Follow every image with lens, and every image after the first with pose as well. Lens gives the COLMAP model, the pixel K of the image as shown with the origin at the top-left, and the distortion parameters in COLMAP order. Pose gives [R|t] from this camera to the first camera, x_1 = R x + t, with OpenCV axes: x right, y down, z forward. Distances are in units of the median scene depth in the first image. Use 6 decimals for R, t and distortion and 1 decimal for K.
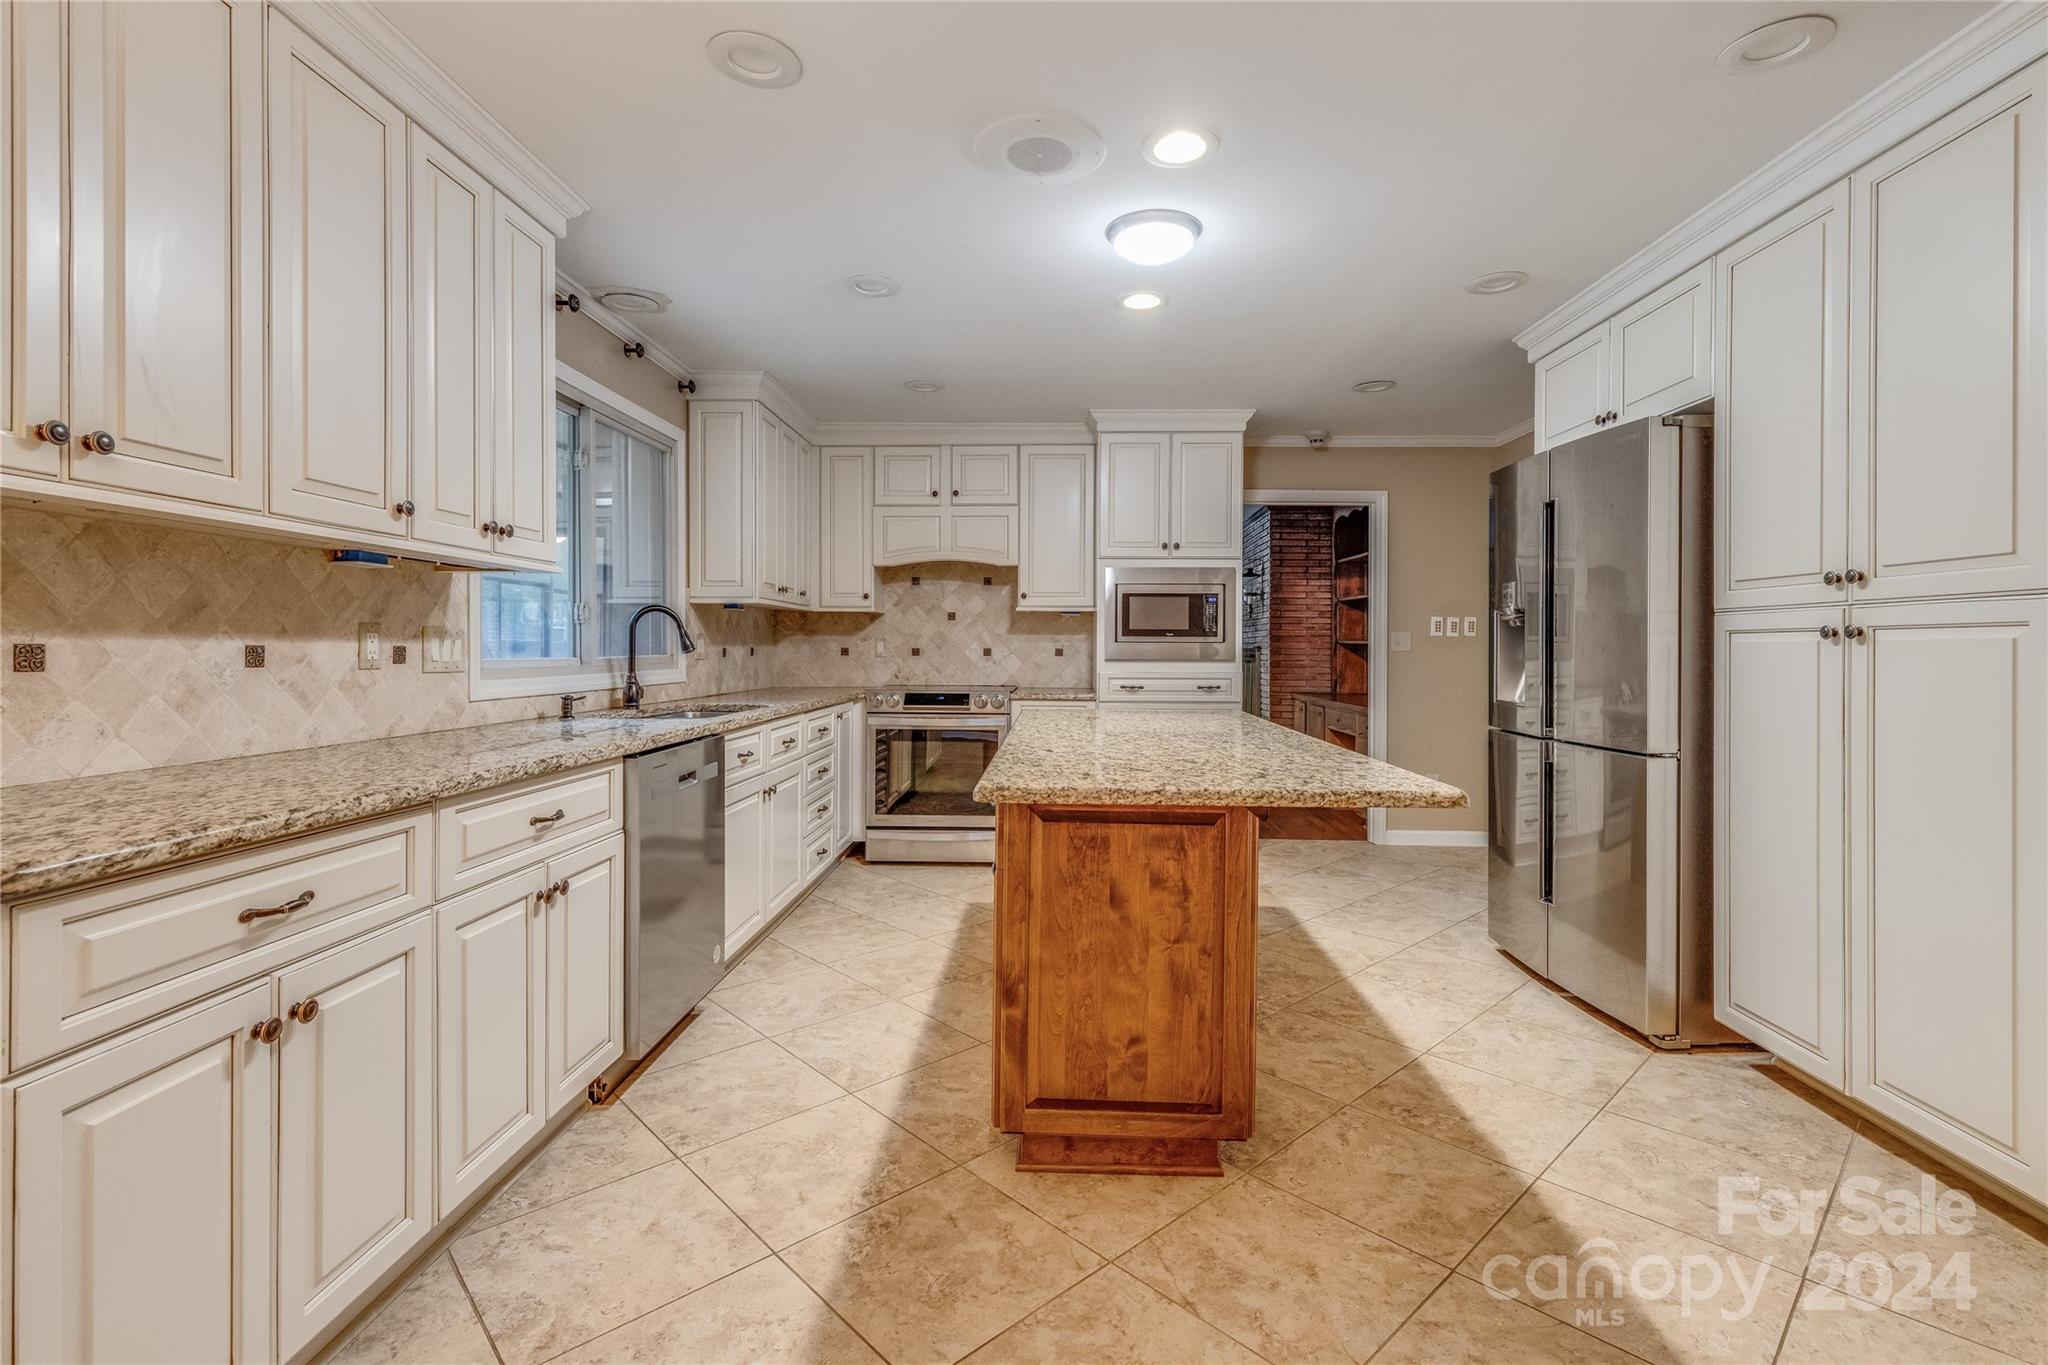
lens RADIAL K [[923.6, 0, 1042.9], [0, 923.6, 652.0], [0, 0, 1]] dist [0.001140, 0.000251]
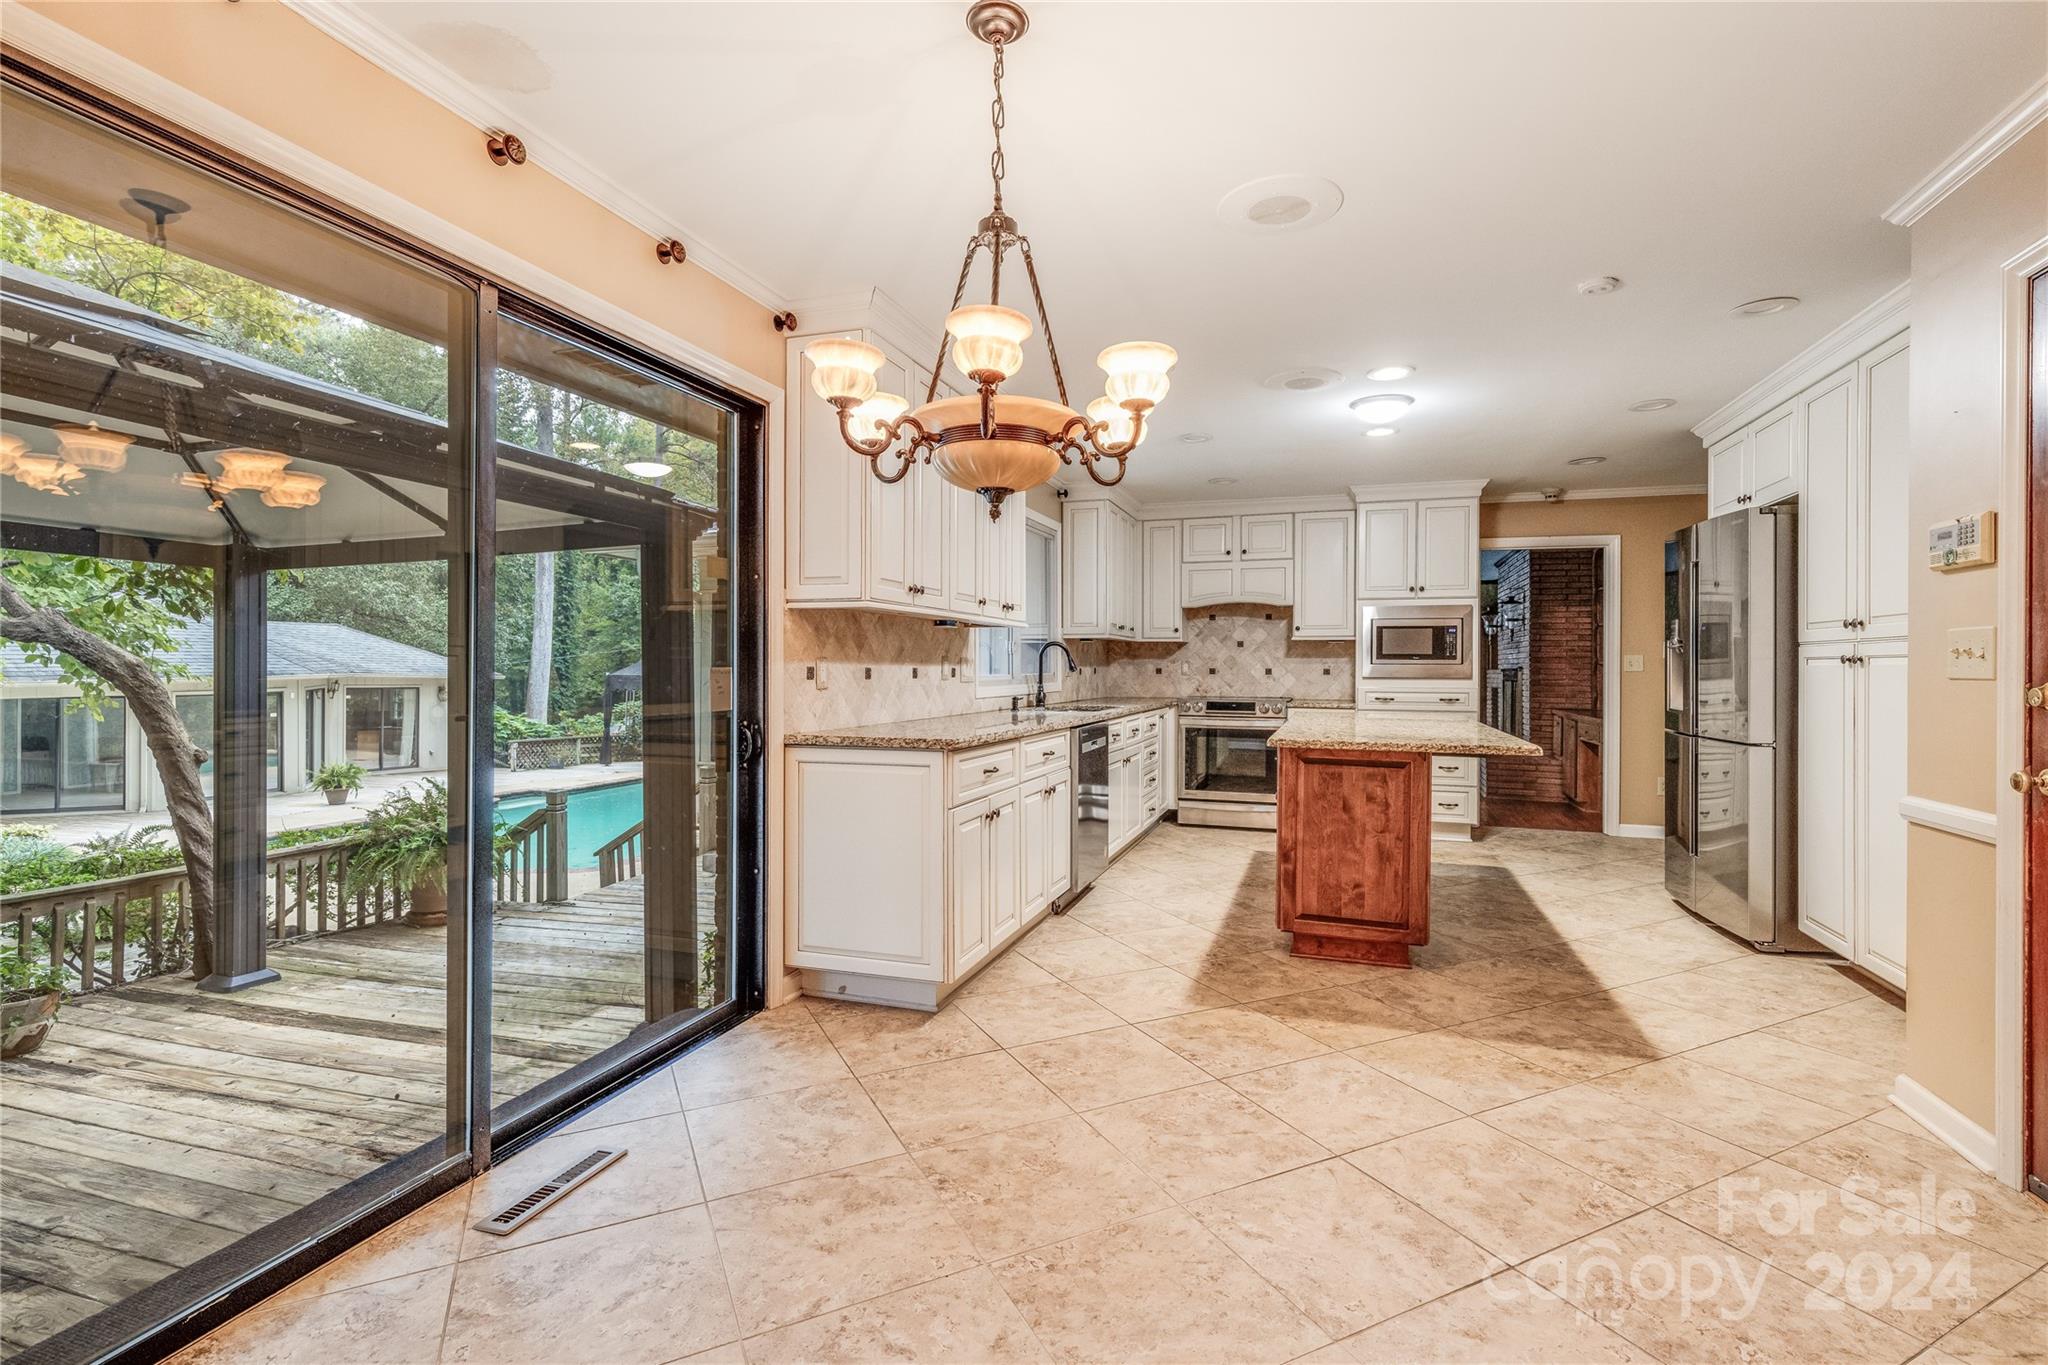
lens RADIAL K [[929.6, 0, 1028.7], [0, 929.6, 664.8], [0, 0, 1]] dist [-0.000524, -0.001649]
pose [[0.953204, -0.000504, -0.302326, 0.027623], [-0.001643, 0.999975, -0.006847, 0.000002], [0.302322, 0.007024, 0.953180, -0.714408]]
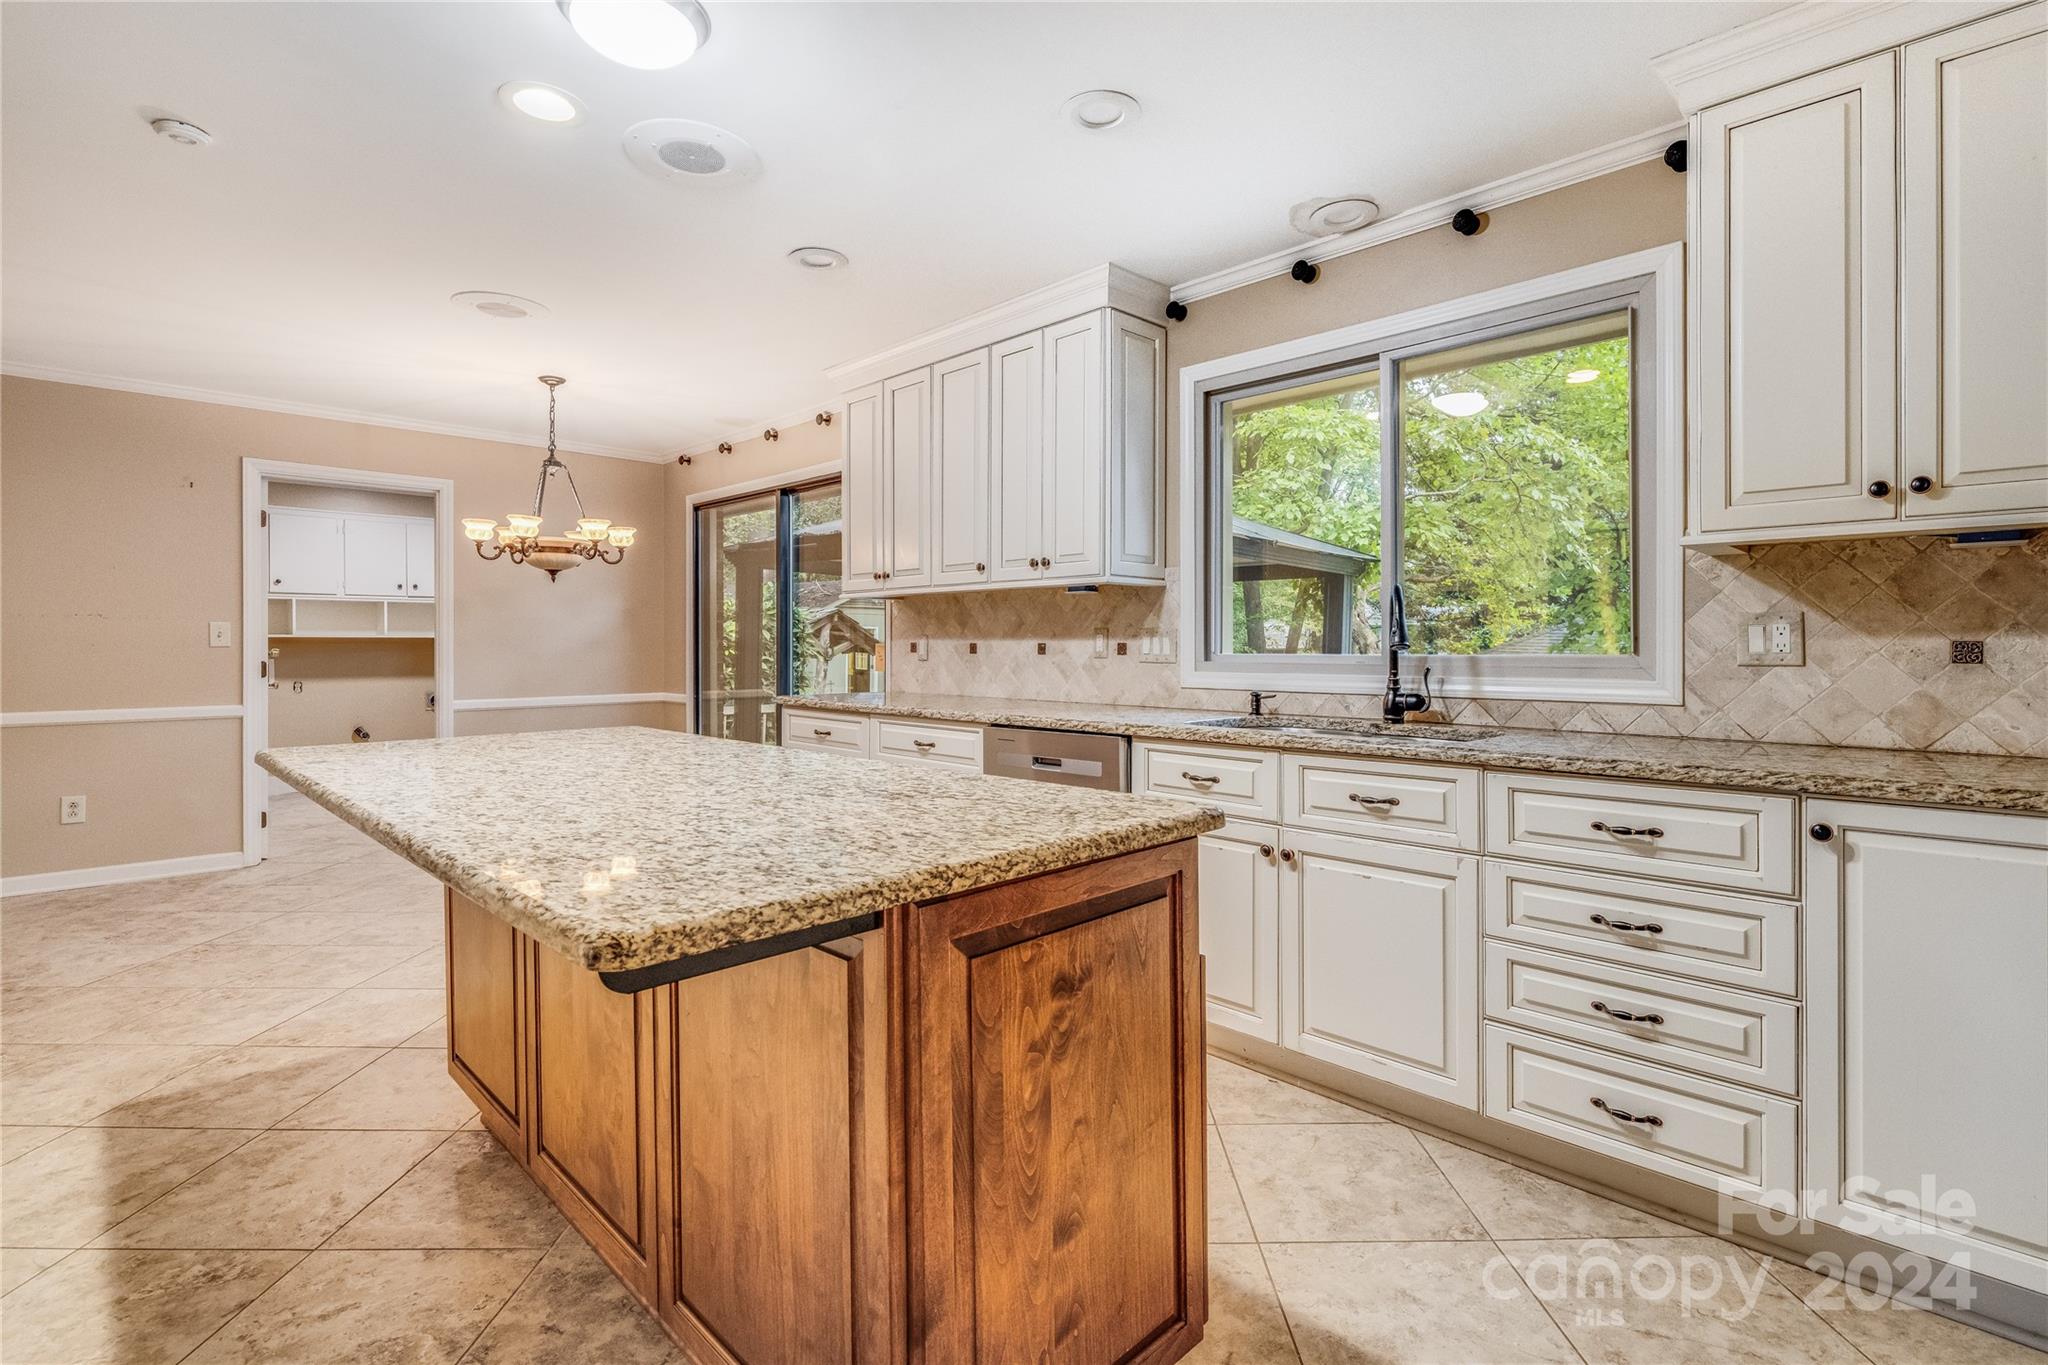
lens RADIAL K [[929.6, 0, 1019.6], [0, 929.6, 651.5], [0, 0, 1]] dist [-0.000524, -0.001649]
pose [[-0.693499, 0.001362, -0.720456, 0.427886], [-0.004844, 0.999967, 0.006554, -0.001525], [0.720441, 0.008035, -0.693469, 1.740769]]
